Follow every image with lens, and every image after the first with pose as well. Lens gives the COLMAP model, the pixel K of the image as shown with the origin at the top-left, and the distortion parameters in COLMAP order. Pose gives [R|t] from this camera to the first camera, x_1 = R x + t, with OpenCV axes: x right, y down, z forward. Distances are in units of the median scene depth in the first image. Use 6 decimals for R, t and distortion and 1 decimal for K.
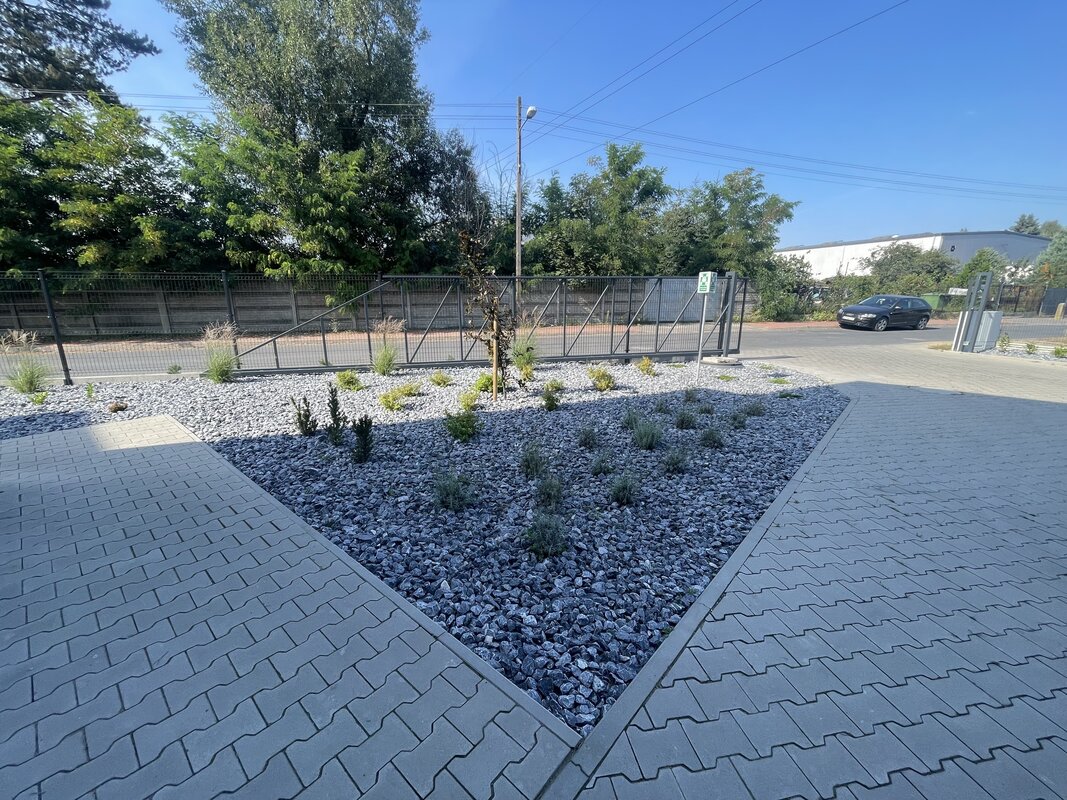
lens RADIAL K [[433.9, 0, 527.8], [0, 433.9, 400.5], [0, 0, 1]] dist [-0.000471, 0.000529]
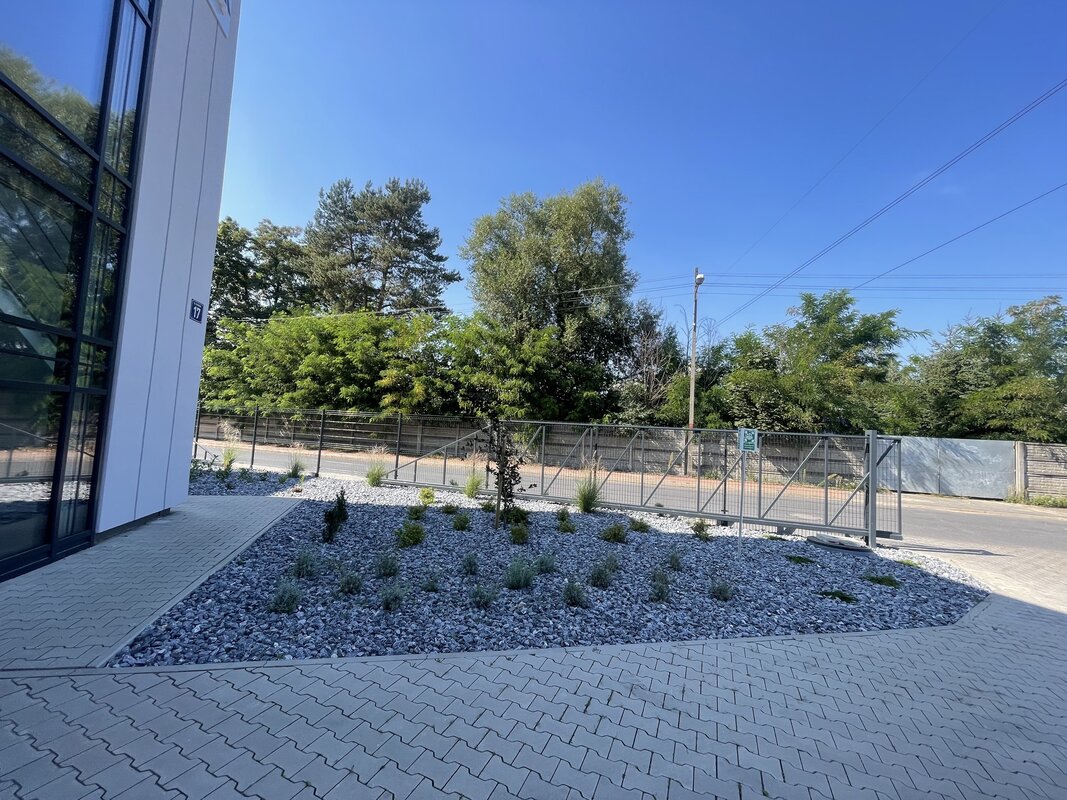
lens RADIAL K [[433.9, 0, 527.8], [0, 433.9, 400.5], [0, 0, 1]] dist [-0.000471, 0.000529]
pose [[0.830082, 0.011470, -0.557524, 0.249136], [-0.188305, 0.946827, -0.260883, -0.014171], [0.524886, 0.321539, 0.788104, 0.014574]]
